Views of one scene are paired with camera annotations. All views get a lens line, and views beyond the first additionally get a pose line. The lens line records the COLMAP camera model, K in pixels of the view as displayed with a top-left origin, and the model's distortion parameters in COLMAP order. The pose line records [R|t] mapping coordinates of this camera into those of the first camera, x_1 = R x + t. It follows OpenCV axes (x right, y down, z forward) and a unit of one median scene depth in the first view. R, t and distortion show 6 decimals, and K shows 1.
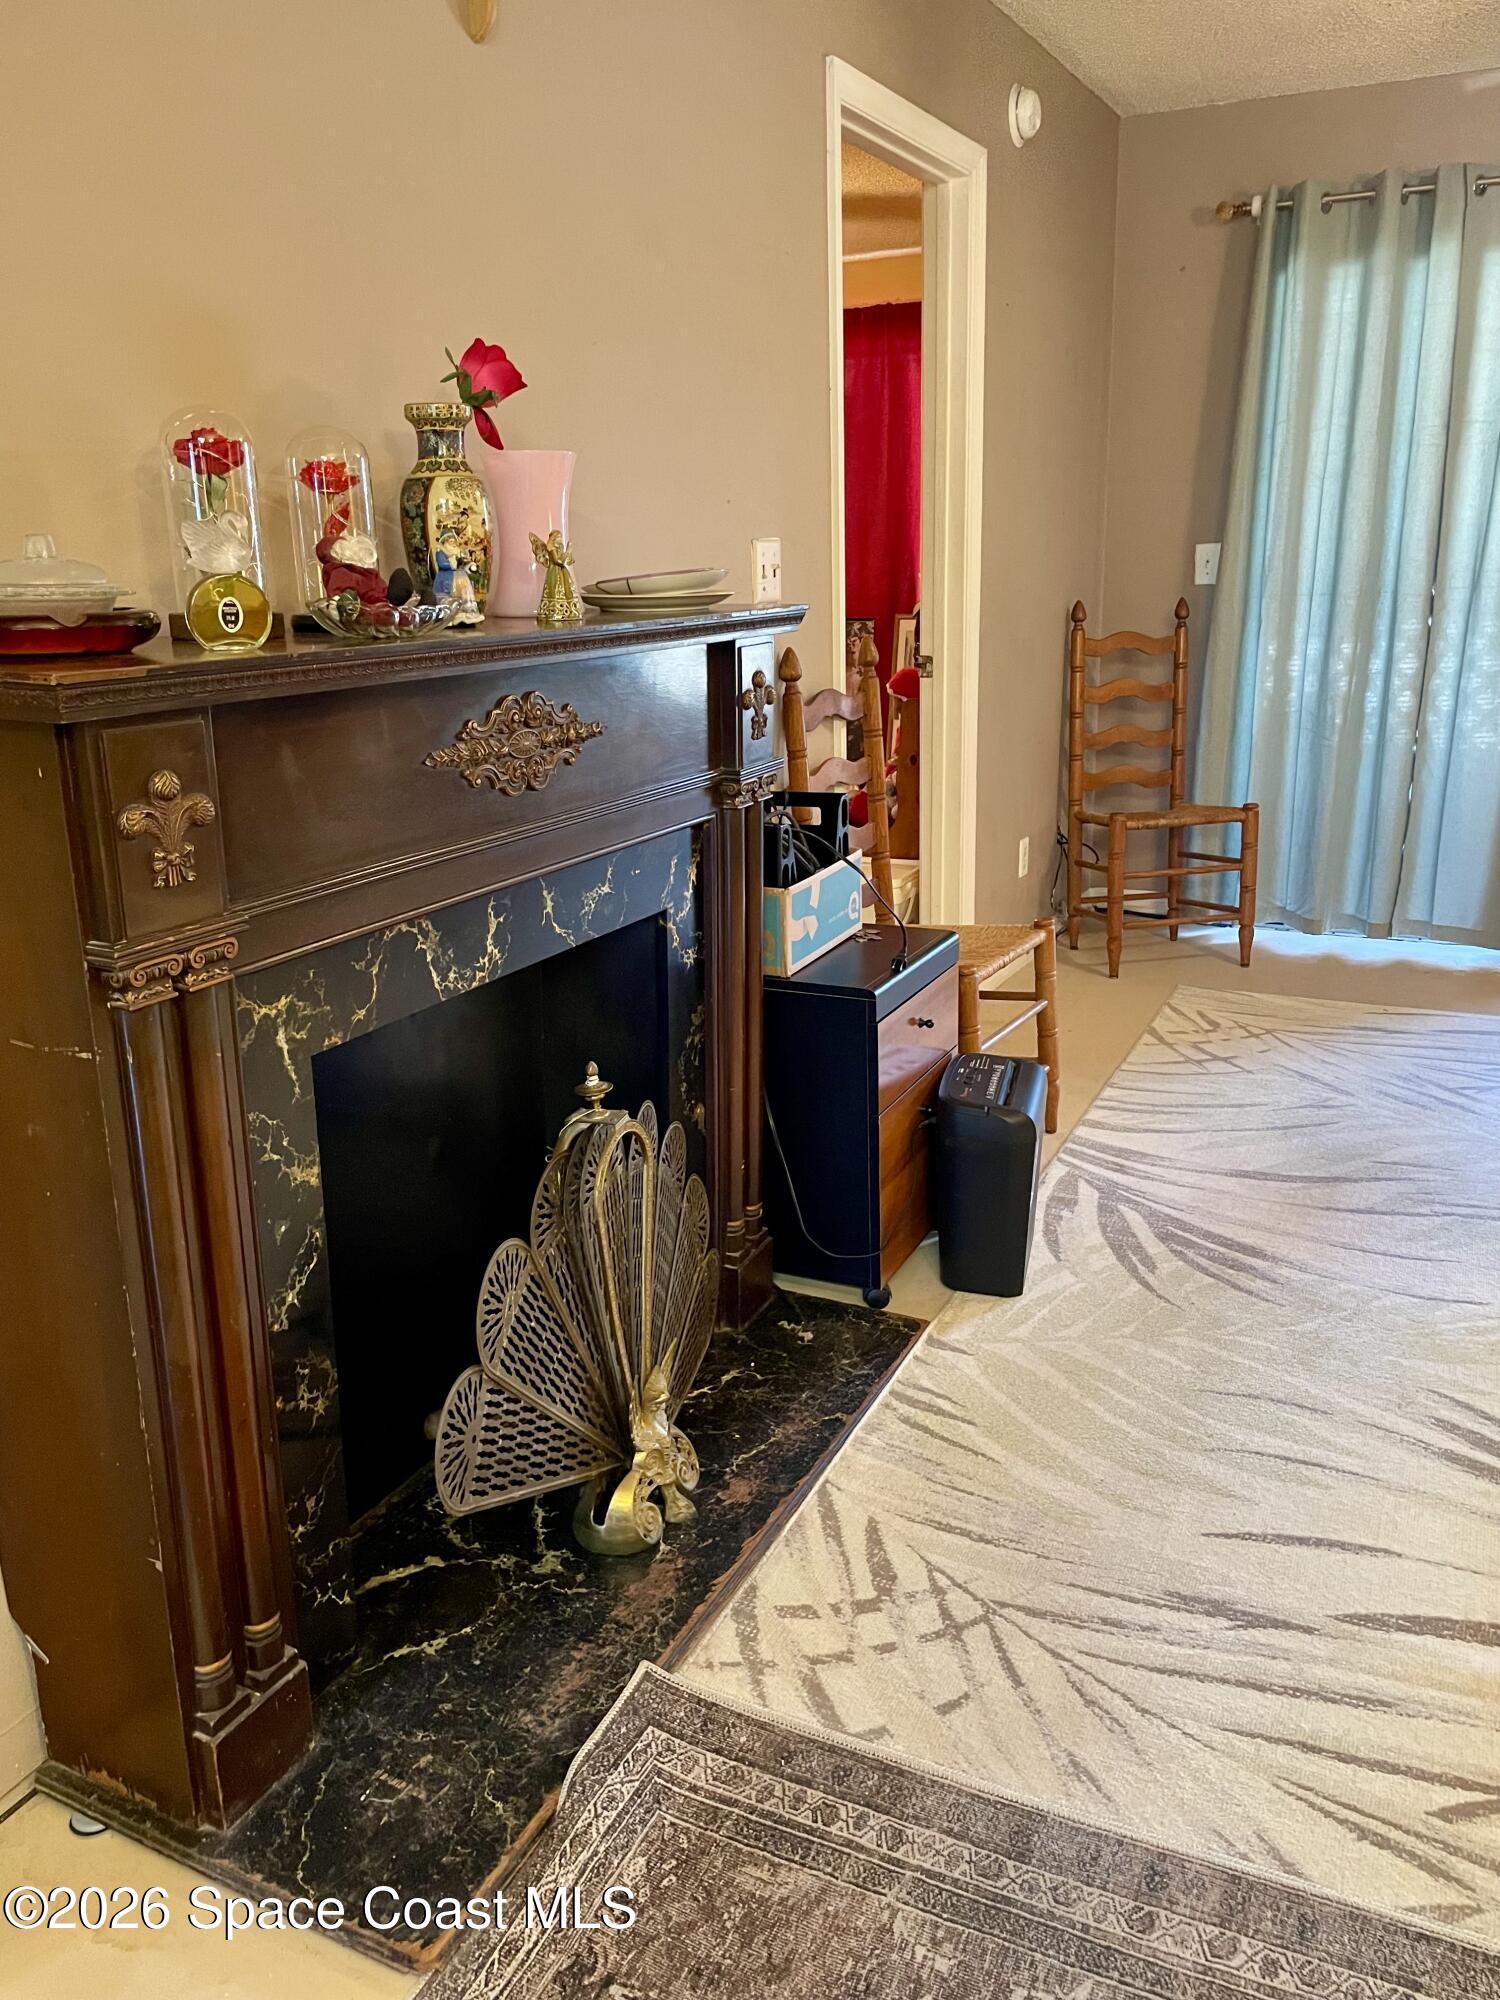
lens RADIAL K [[1509.5, 0, 762.9], [0, 1509.5, 1015.9], [0, 0, 1]] dist [0.080655, -0.103845]
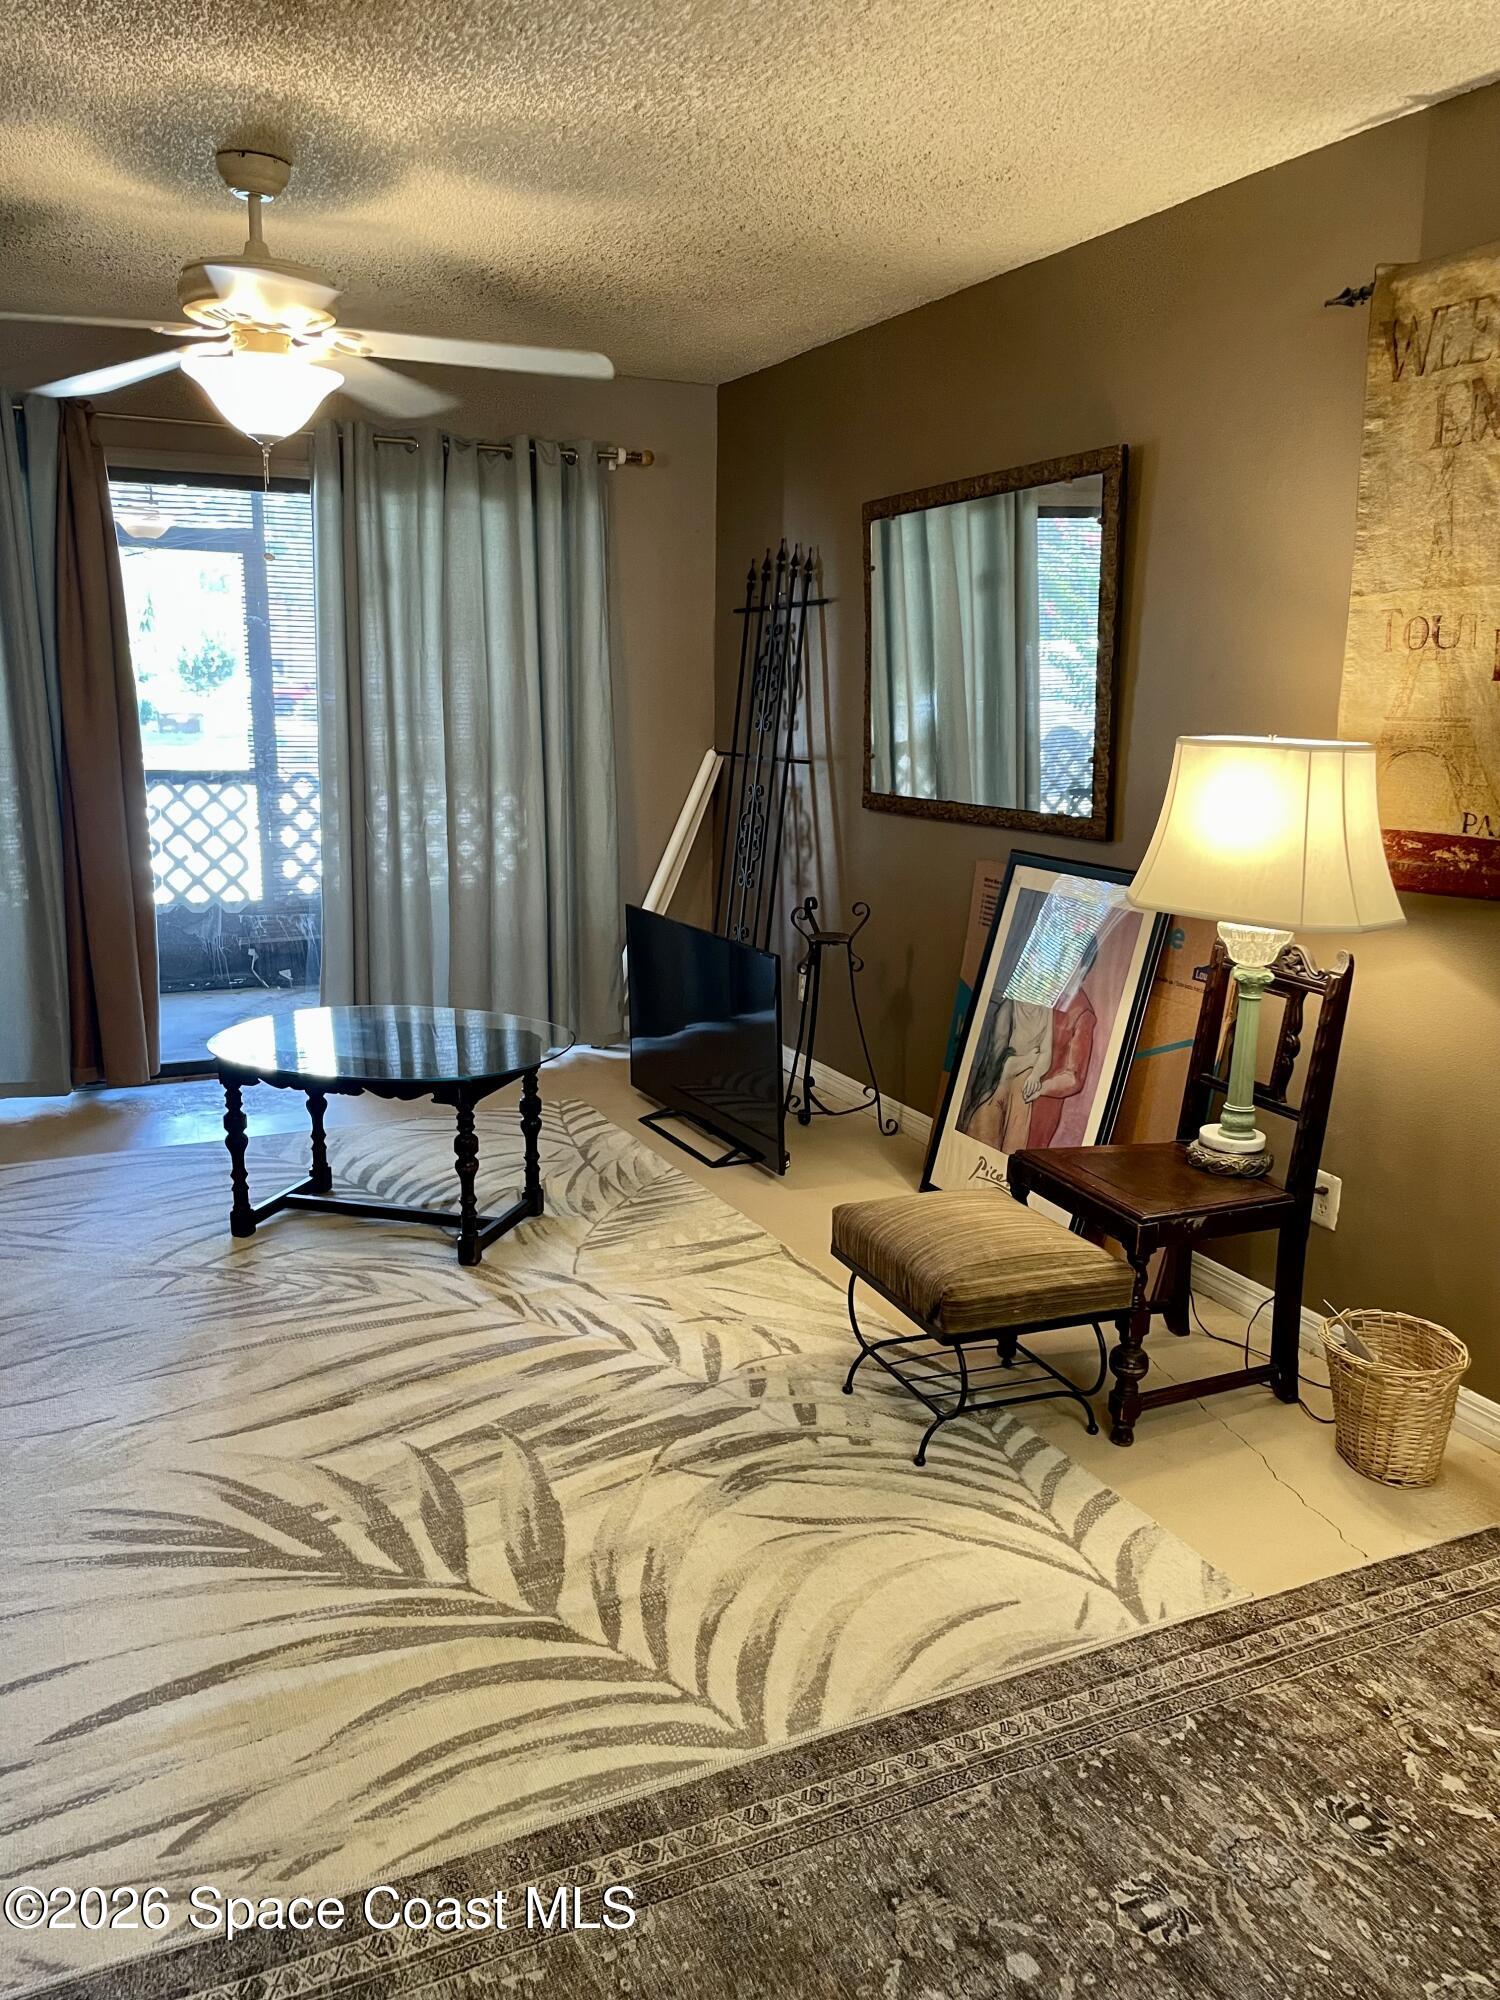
lens RADIAL K [[1512.6, 0, 745.6], [0, 1512.6, 995.3], [0, 0, 1]] dist [0.083358, -0.110173]
pose [[0.624446, -0.121986, 0.771483, -0.047630], [0.200632, 0.979638, -0.007494, -0.009295], [-0.754860, 0.159464, 0.636206, -0.080064]]
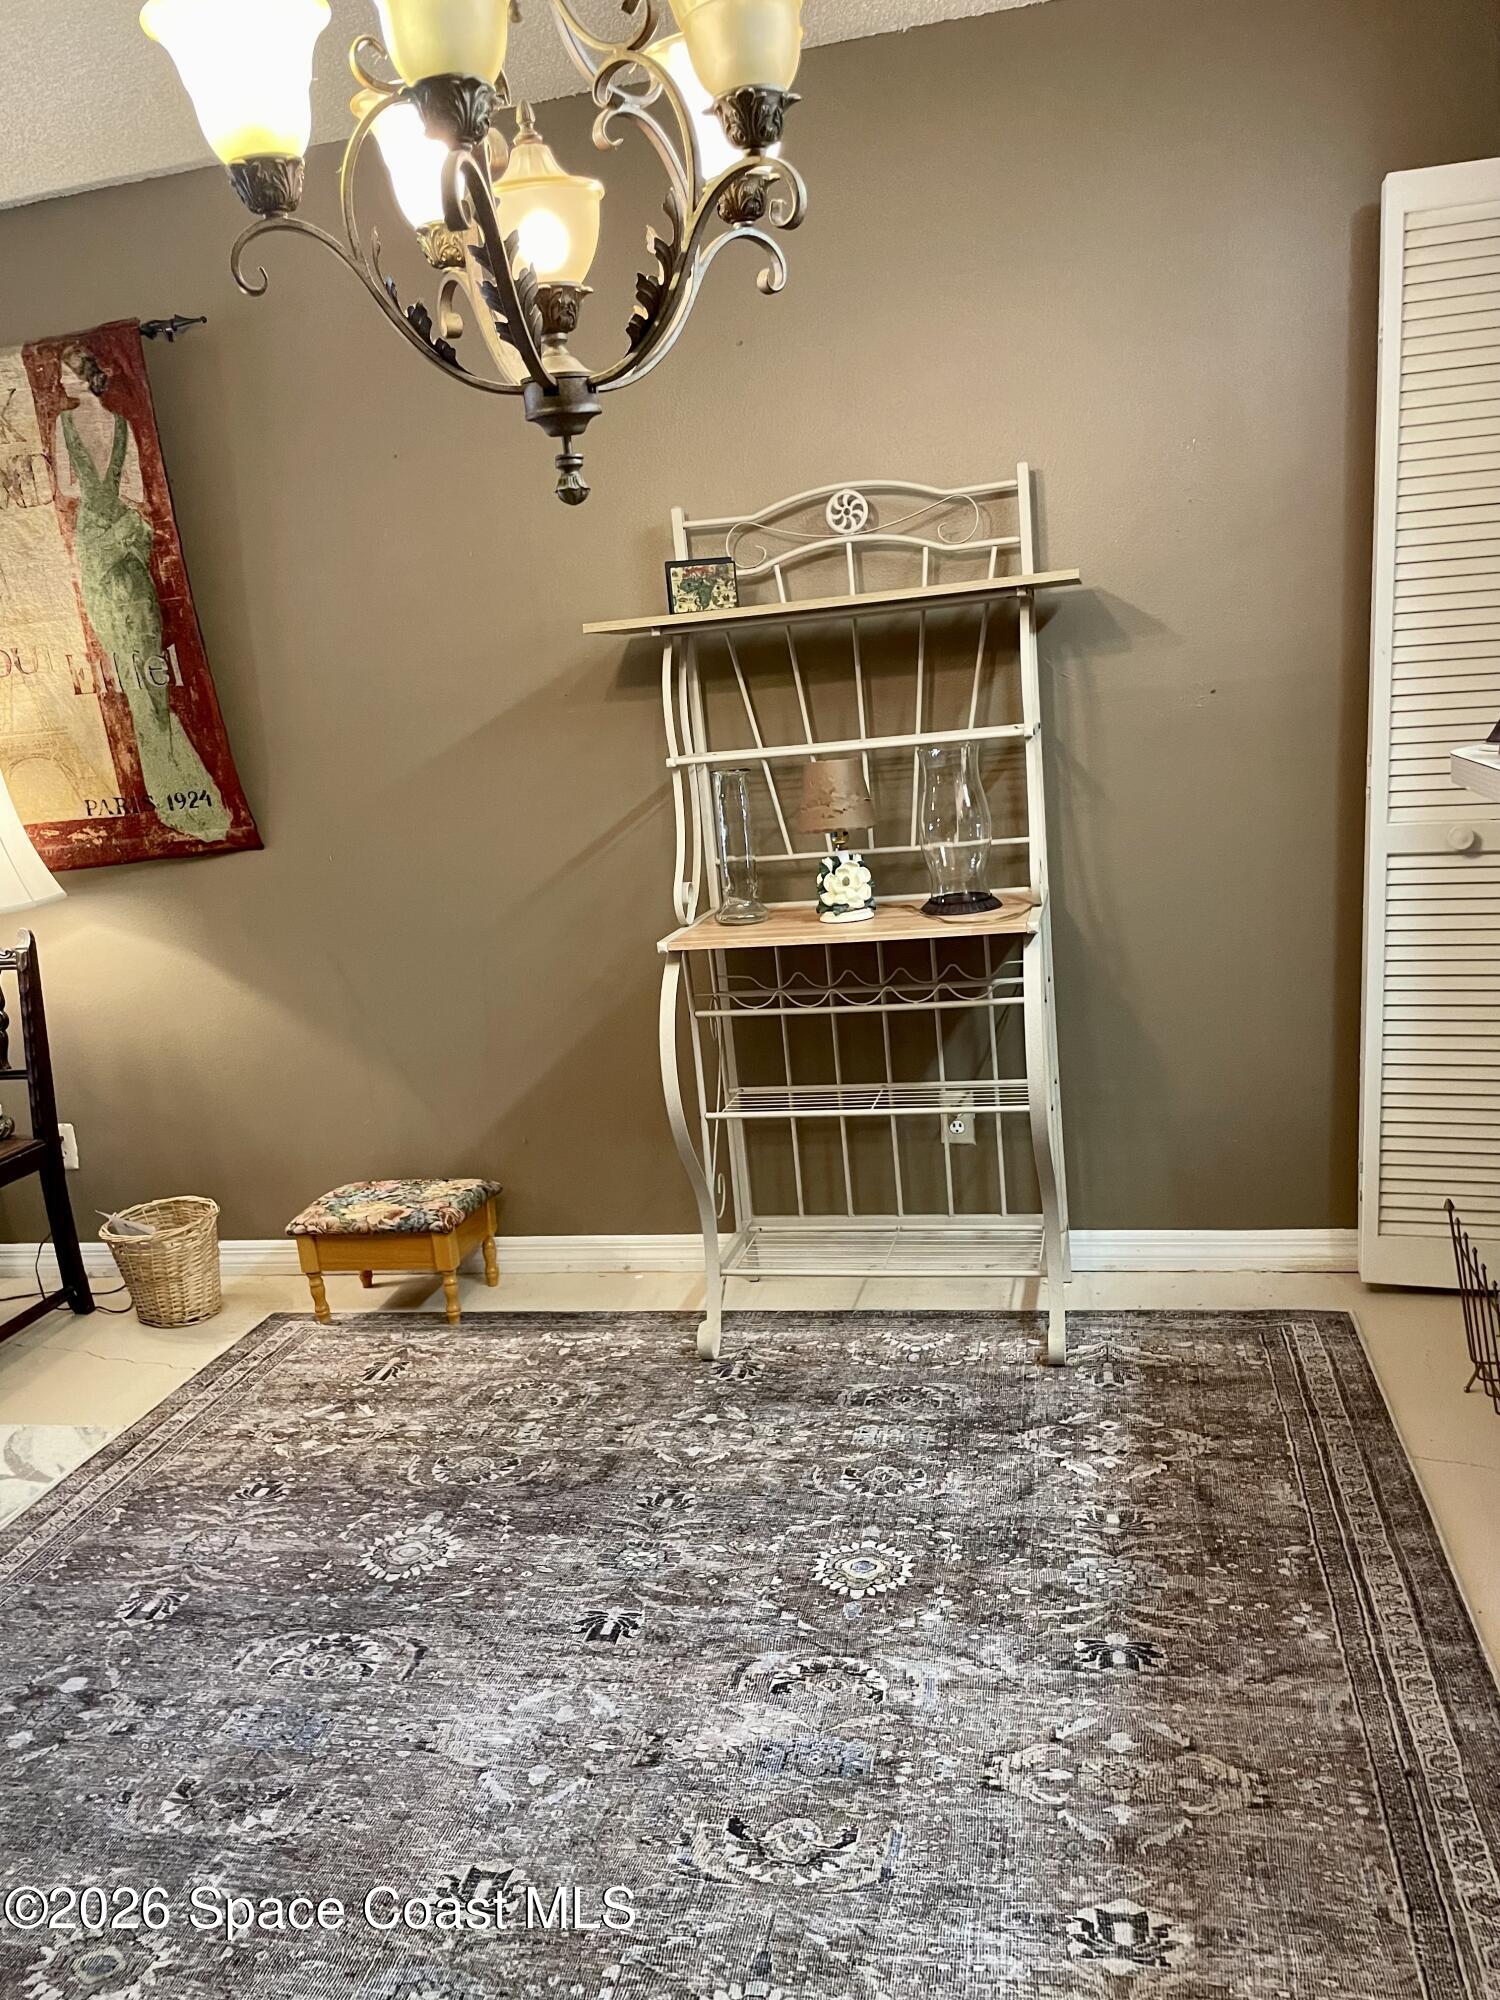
lens RADIAL K [[1526.6, 0, 755.0], [0, 1526.6, 995.4], [0, 0, 1]] dist [0.087809, -0.107696]
pose [[-0.225514, -0.147334, 0.963035, -0.280427], [0.388491, 0.892907, 0.227578, 0.020470], [-0.893431, 0.425452, -0.144125, -0.062345]]
